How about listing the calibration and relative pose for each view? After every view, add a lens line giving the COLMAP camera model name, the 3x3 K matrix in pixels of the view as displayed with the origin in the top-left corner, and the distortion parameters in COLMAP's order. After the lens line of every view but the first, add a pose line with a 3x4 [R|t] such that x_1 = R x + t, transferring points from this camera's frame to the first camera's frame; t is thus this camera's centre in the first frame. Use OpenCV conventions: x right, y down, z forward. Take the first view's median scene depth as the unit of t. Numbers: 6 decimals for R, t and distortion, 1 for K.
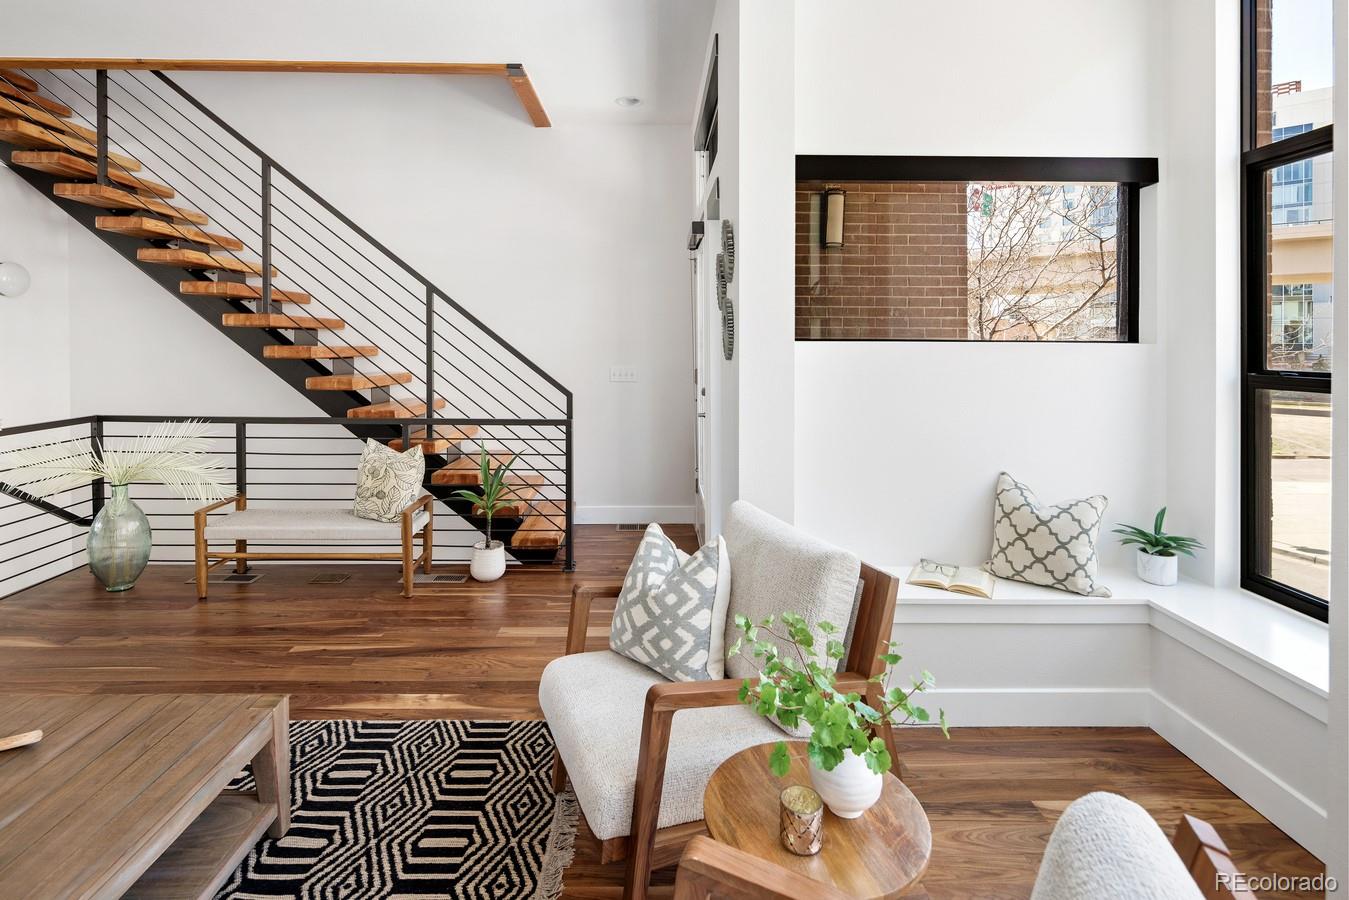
lens RADIAL K [[653.8, 0, 667.5], [0, 653.8, 357.9], [0, 0, 1]] dist [-0.000946, -0.001583]
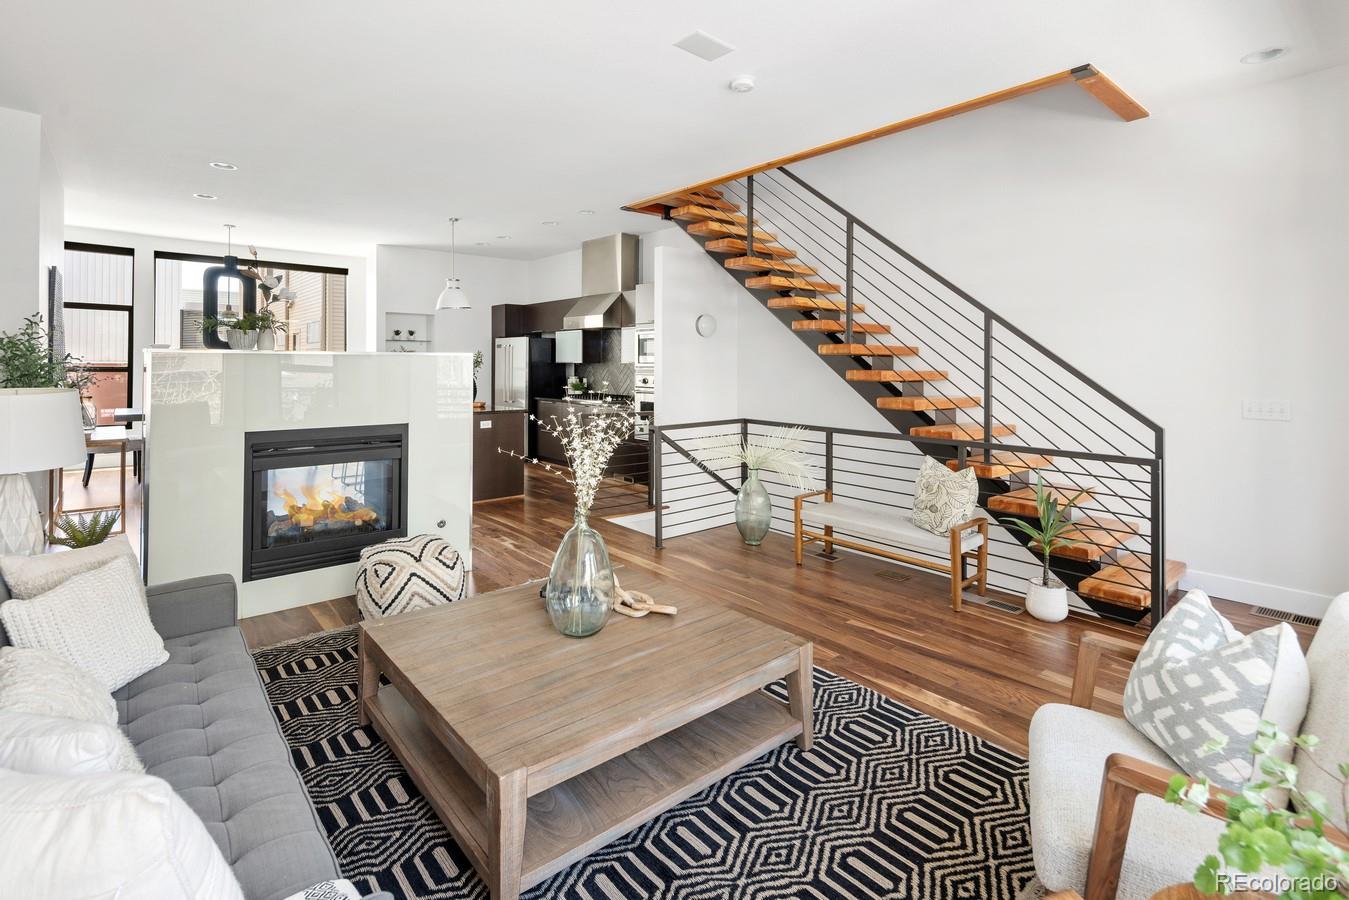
lens RADIAL K [[653.8, 0, 675.7], [0, 653.8, 368.0], [0, 0, 1]] dist [-0.000946, -0.001583]
pose [[0.633665, 0.002487, -0.773603, 0.129526], [-0.019140, 0.999739, -0.012463, -0.001099], [0.773371, 0.022704, 0.633548, -0.019455]]
